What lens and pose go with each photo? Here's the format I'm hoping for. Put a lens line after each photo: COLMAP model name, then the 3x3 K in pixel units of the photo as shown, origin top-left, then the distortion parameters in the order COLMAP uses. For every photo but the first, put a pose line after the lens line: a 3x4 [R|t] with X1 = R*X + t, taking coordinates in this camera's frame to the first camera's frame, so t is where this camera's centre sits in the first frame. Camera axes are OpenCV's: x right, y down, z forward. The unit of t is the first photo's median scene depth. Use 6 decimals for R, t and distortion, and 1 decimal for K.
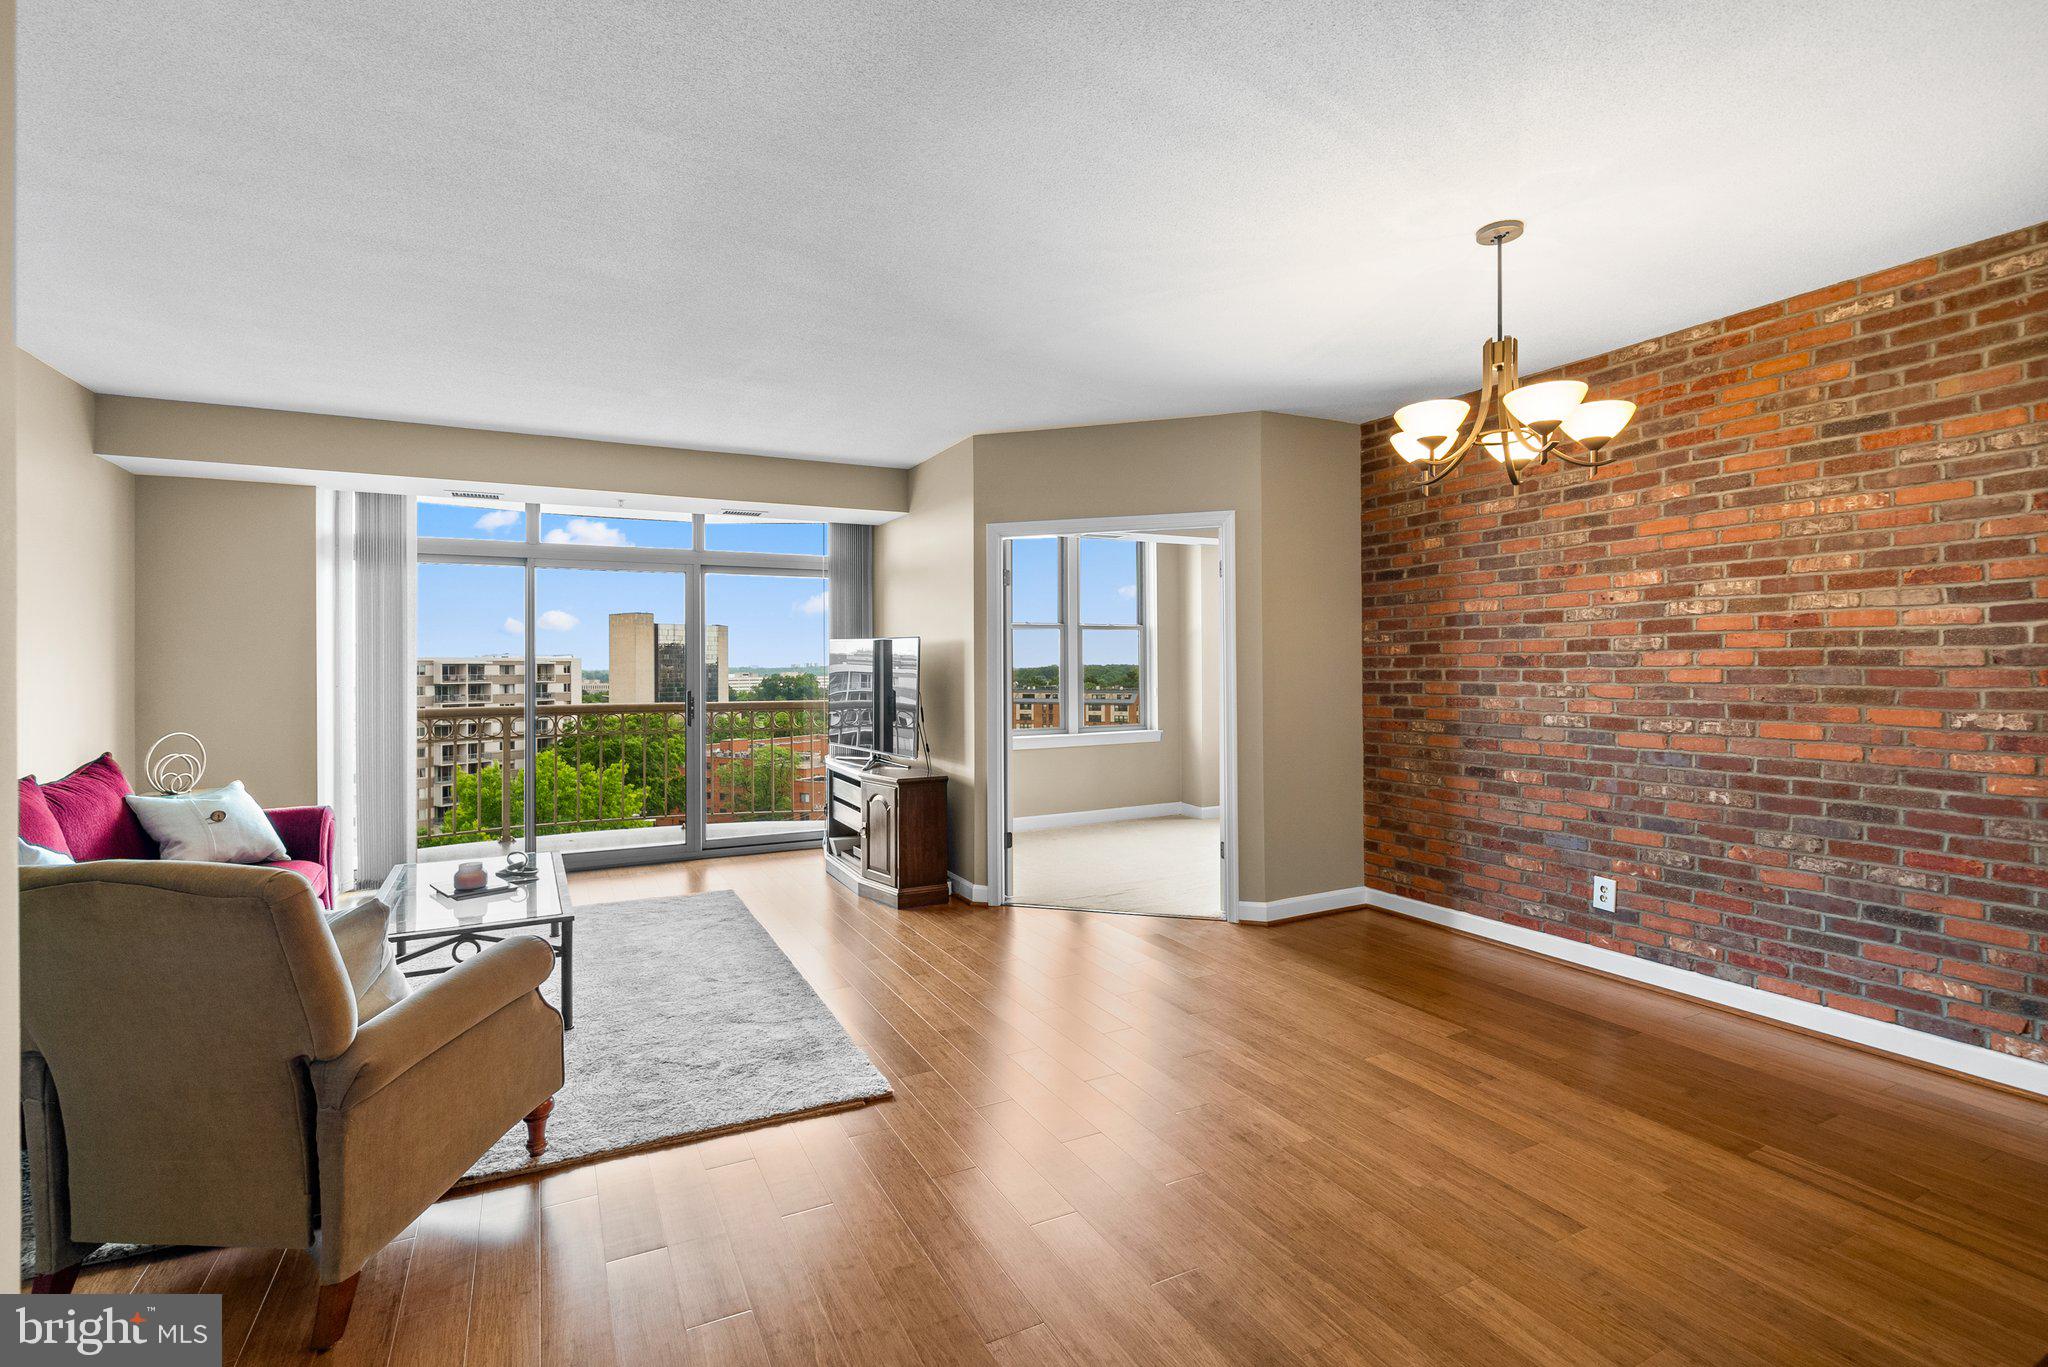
lens RADIAL K [[935.2, 0, 1016.1], [0, 935.2, 662.4], [0, 0, 1]] dist [-0.003098, 0.001547]
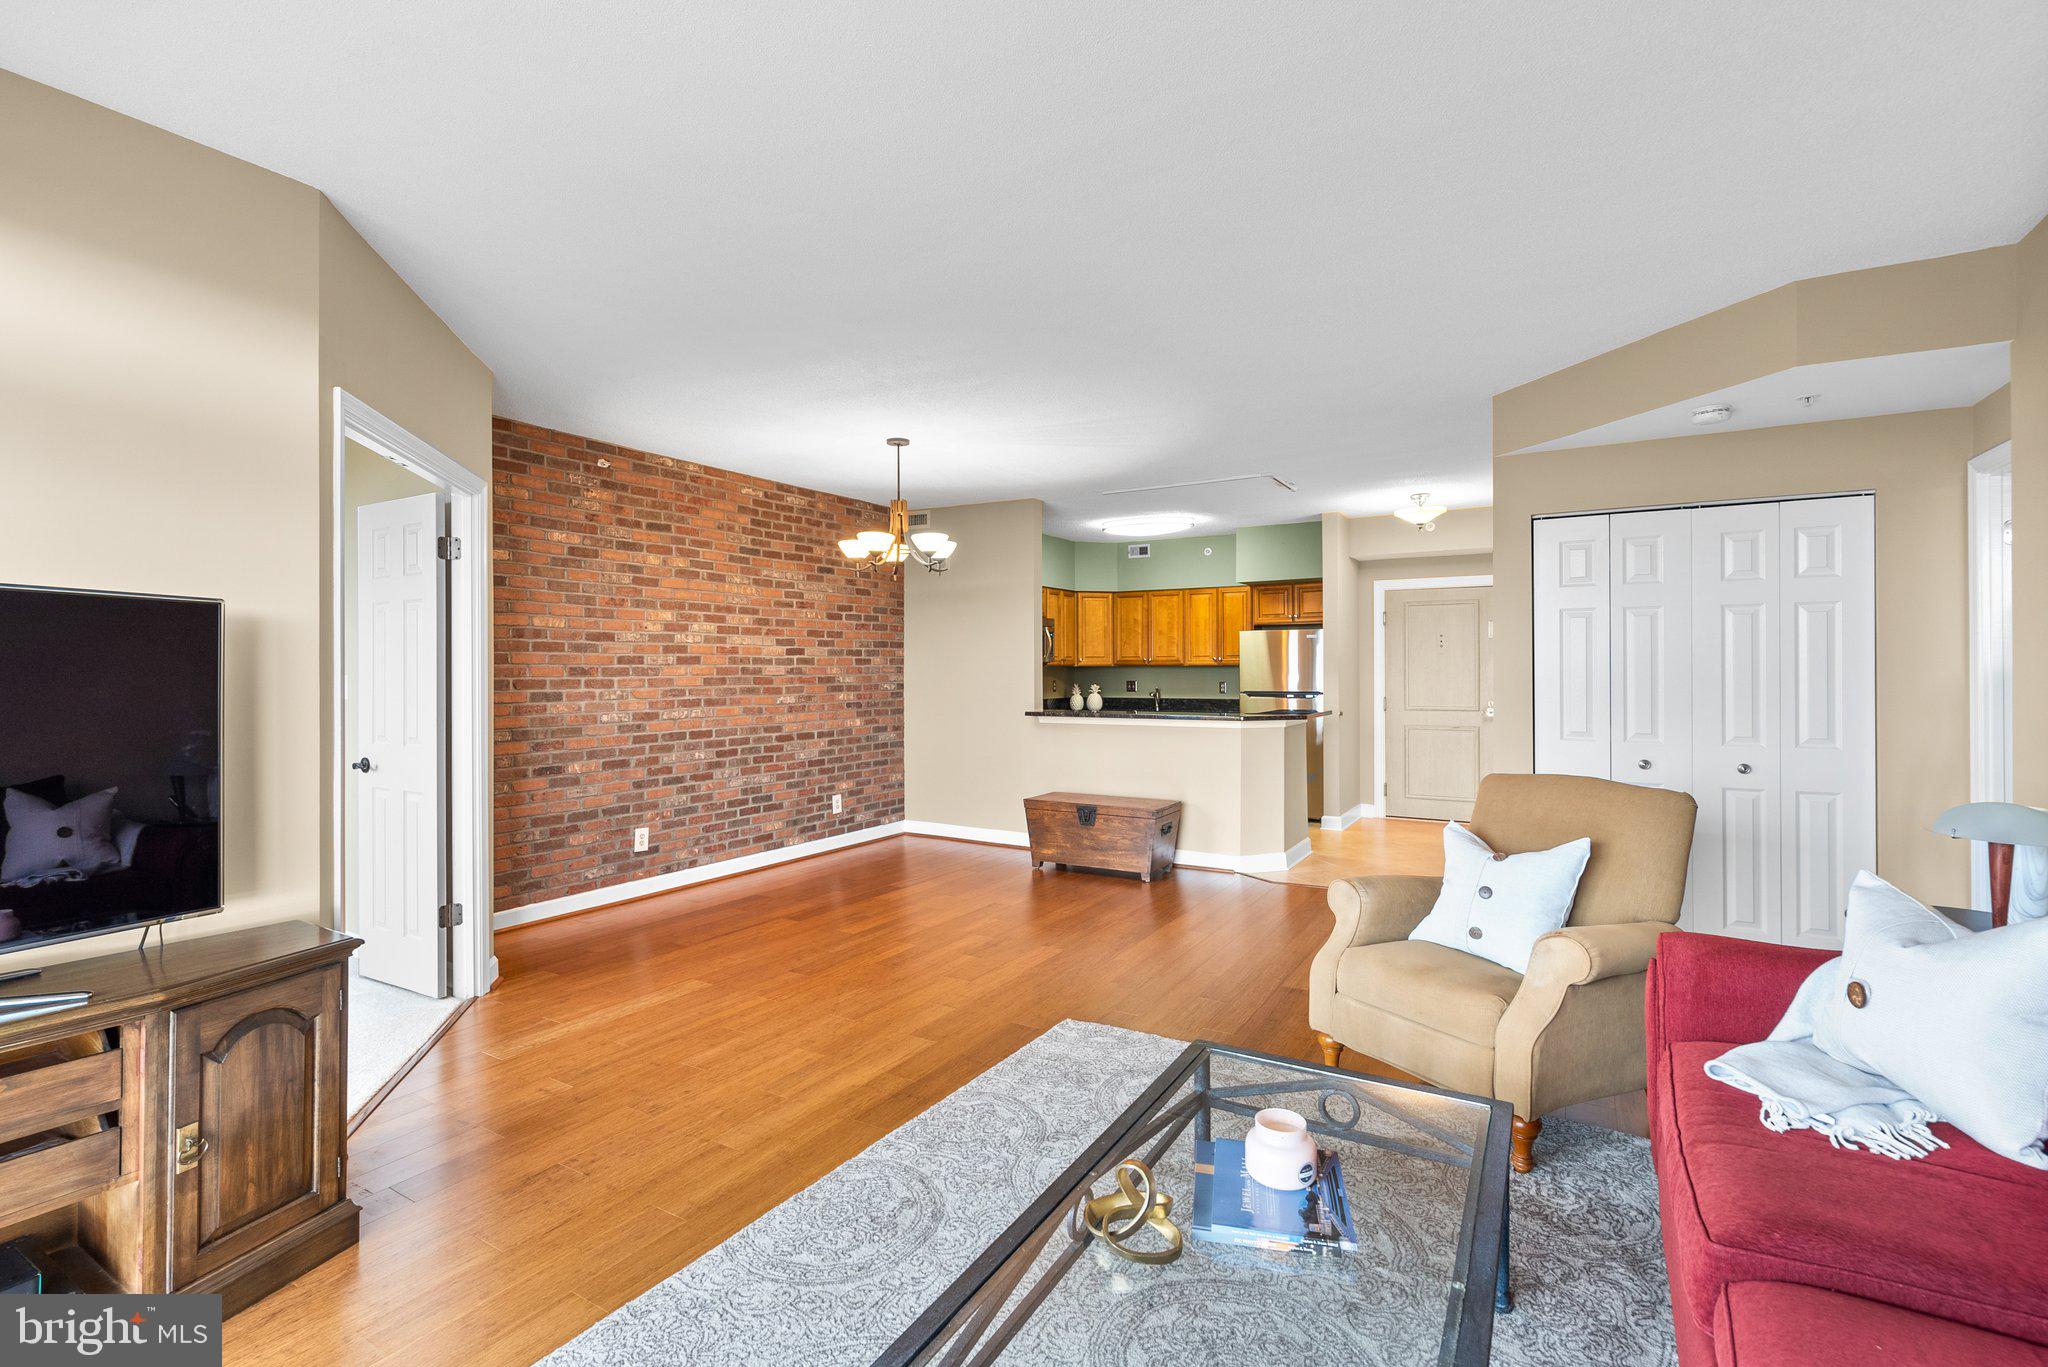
lens RADIAL K [[941.4, 0, 1007.4], [0, 941.4, 667.1], [0, 0, 1]] dist [-0.001797, 0.000265]
pose [[-0.521636, 0.011109, 0.853096, -0.866171], [0.002461, 0.999931, -0.011517, 0.009167], [-0.853165, -0.003908, -0.521627, 1.293073]]
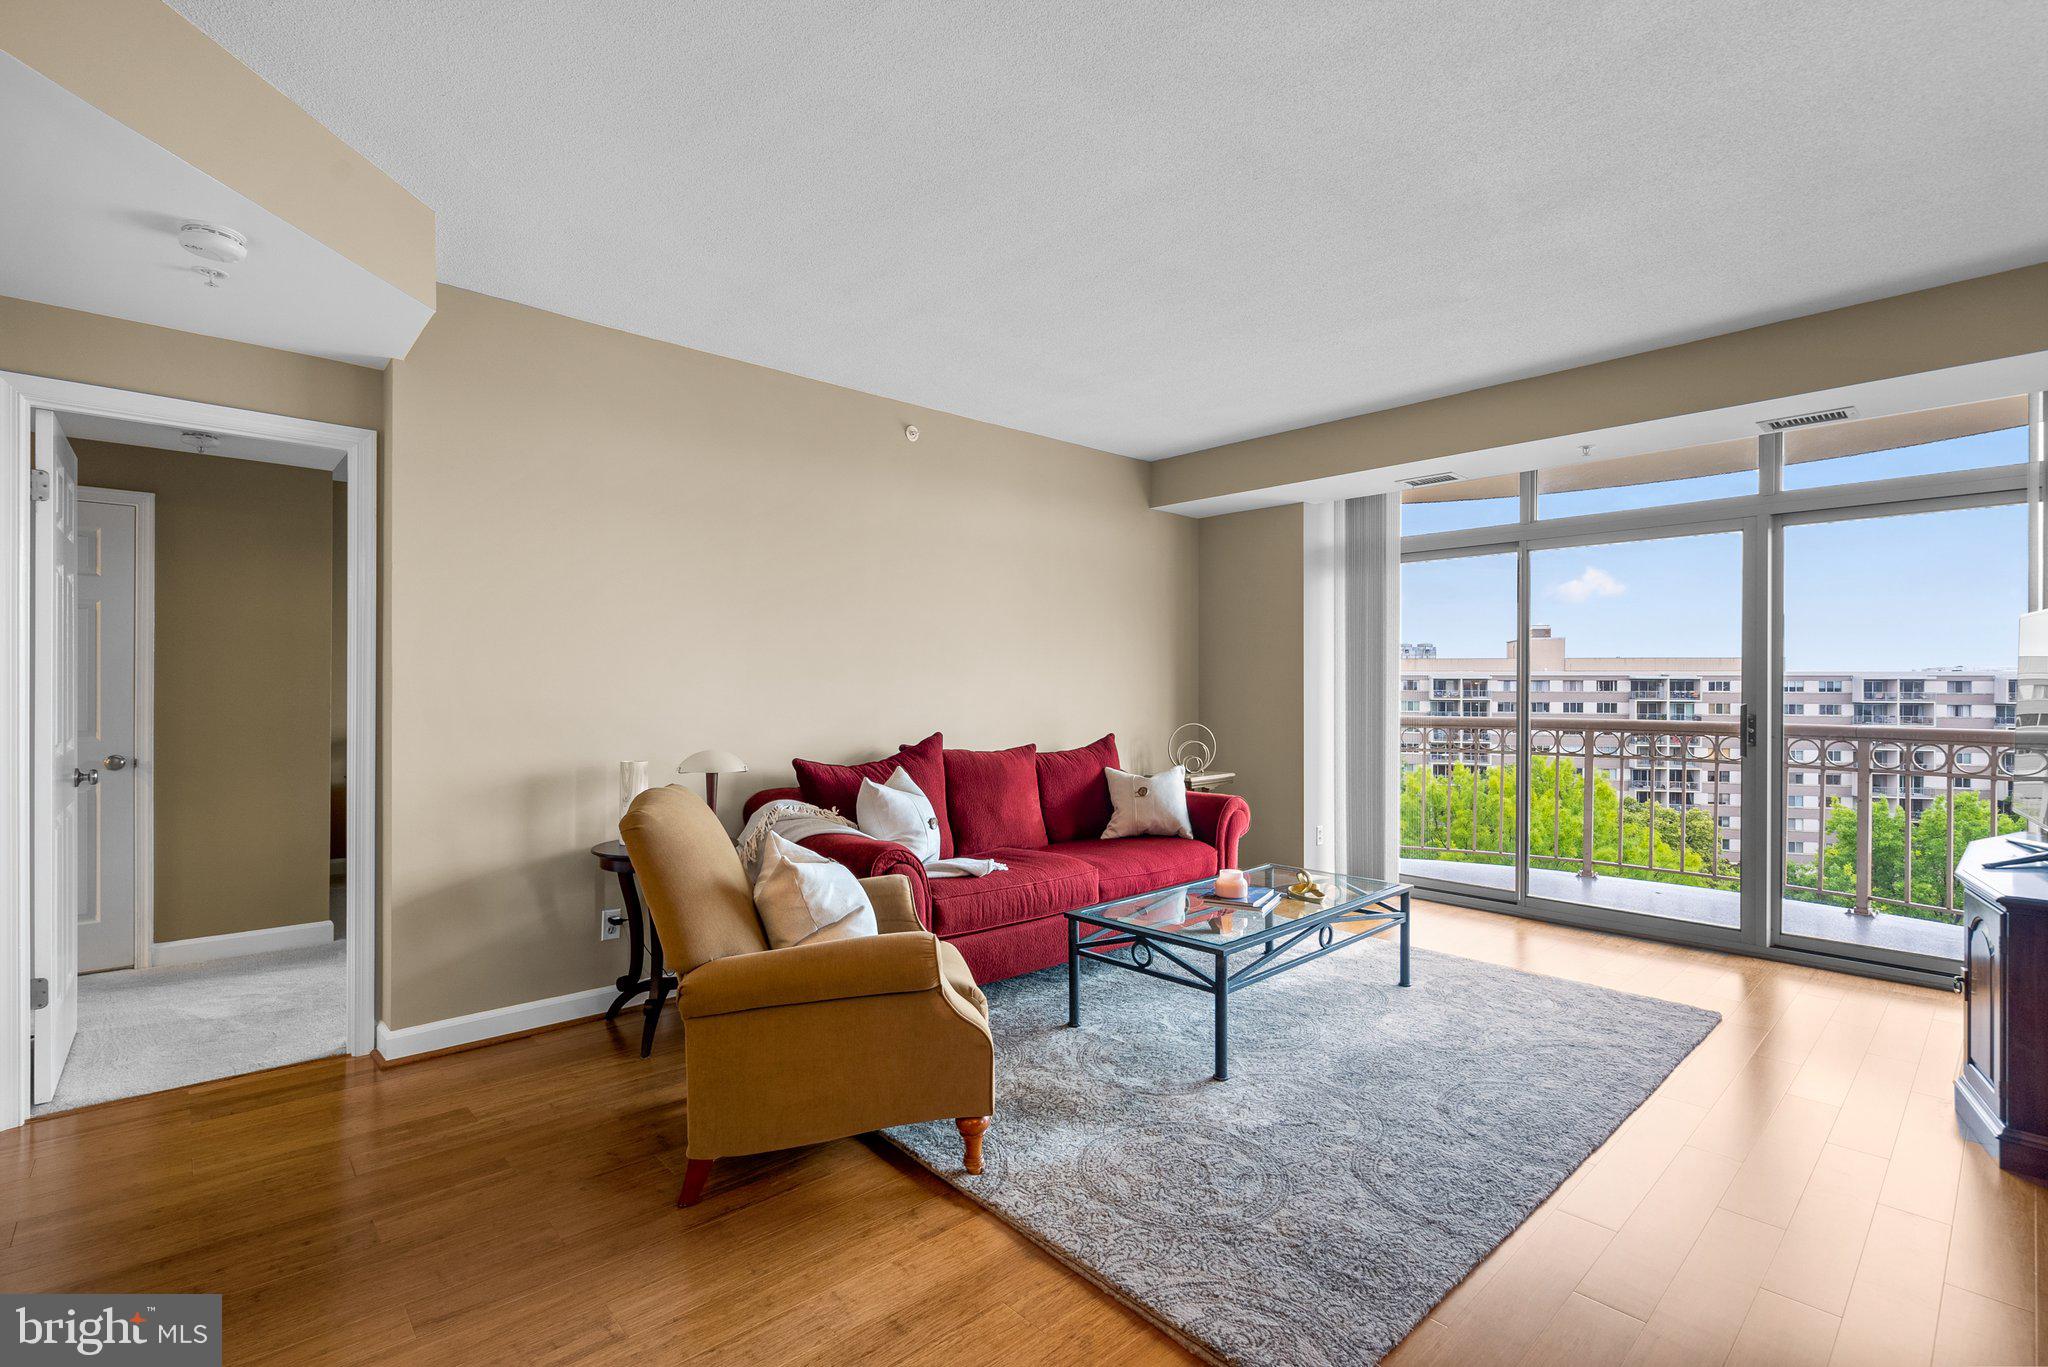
lens RADIAL K [[940.2, 0, 1020.0], [0, 940.2, 691.7], [0, 0, 1]] dist [-0.004878, 0.005908]
pose [[0.270162, 0.013624, -0.962719, 0.267276], [0.000150, 0.999899, 0.014193, 0.018495], [0.962815, -0.003979, 0.270132, 0.522116]]
